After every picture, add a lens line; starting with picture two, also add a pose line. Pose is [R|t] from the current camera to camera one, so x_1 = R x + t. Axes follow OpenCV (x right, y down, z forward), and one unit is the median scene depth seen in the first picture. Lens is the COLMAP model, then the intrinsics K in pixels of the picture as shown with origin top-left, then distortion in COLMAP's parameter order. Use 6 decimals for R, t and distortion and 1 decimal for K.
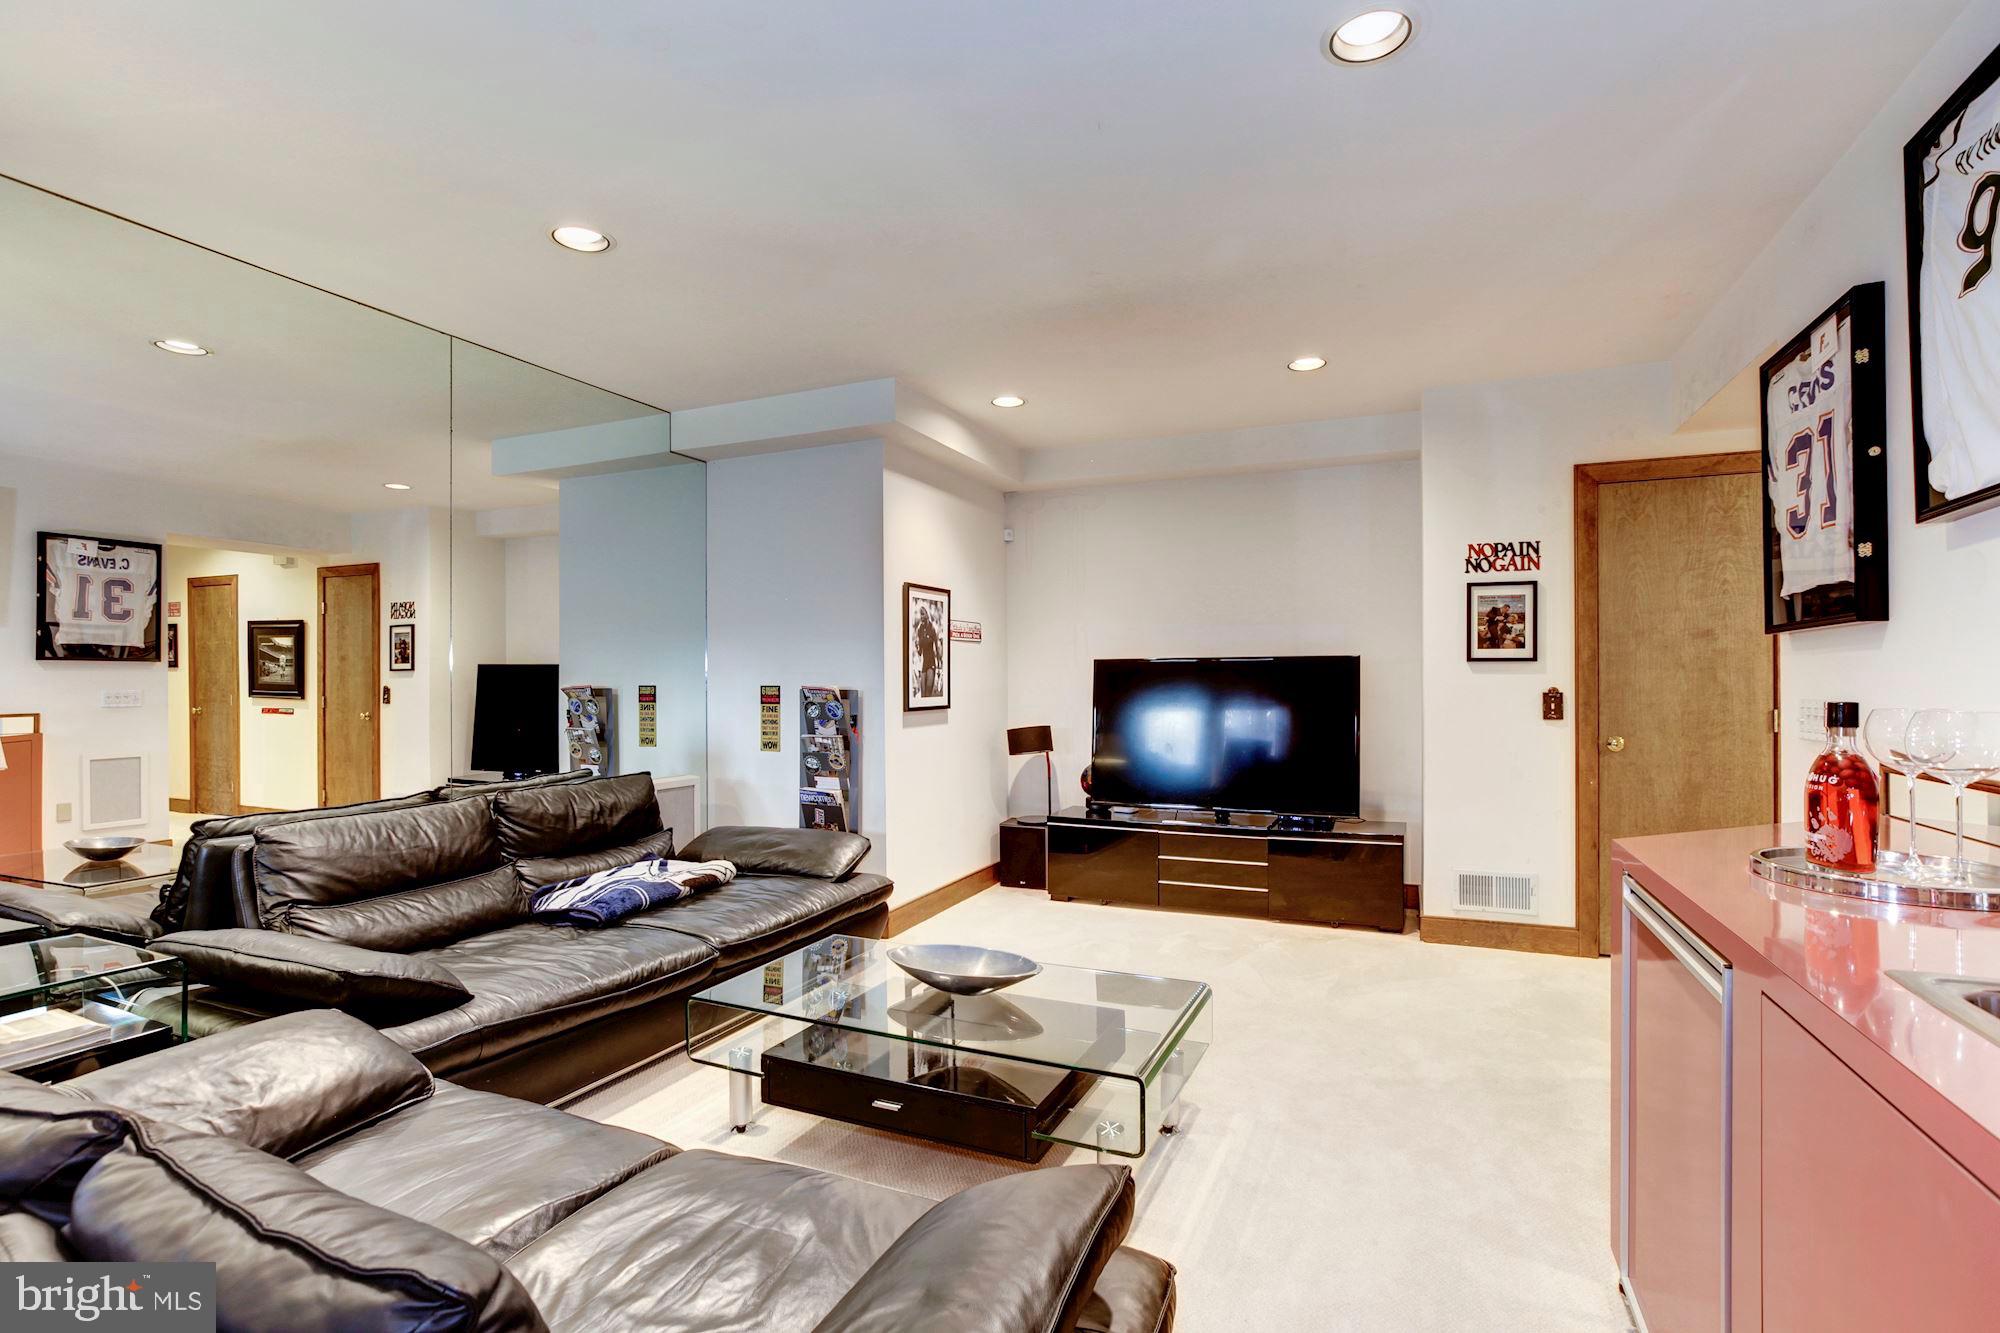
lens RADIAL K [[892.8, 0, 989.1], [0, 892.8, 695.8], [0, 0, 1]] dist [-0.000786, 0.000075]
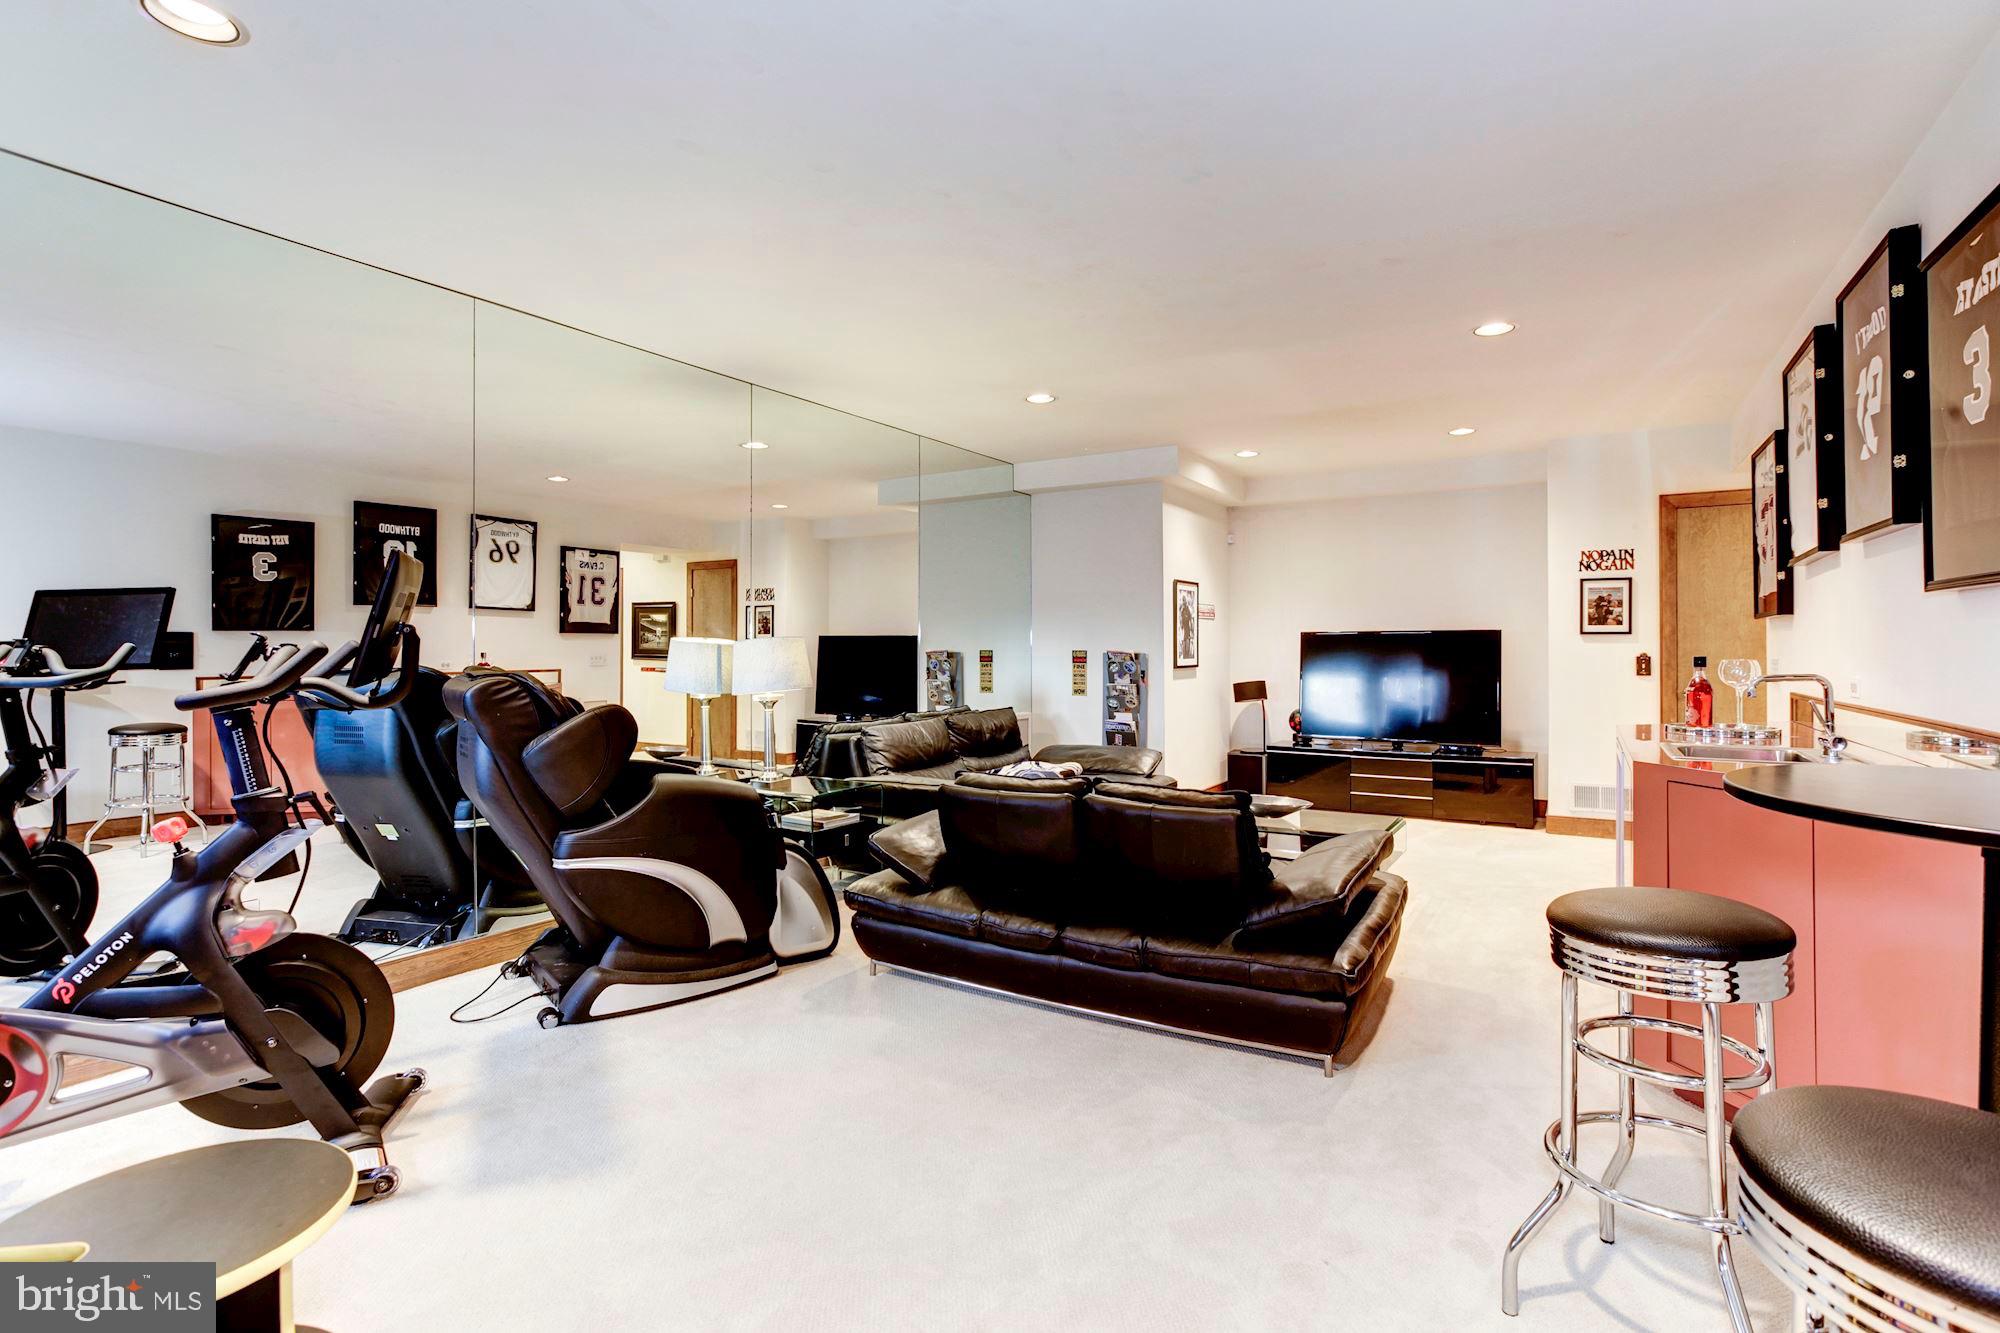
lens RADIAL K [[917.9, 0, 1008.9], [0, 917.9, 664.3], [0, 0, 1]] dist [-0.036857, 0.015345]
pose [[0.993424, 0.003374, -0.114446, -0.188799], [-0.003299, 0.999994, 0.000845, 0.010257], [0.114448, -0.000462, 0.993429, -0.504619]]
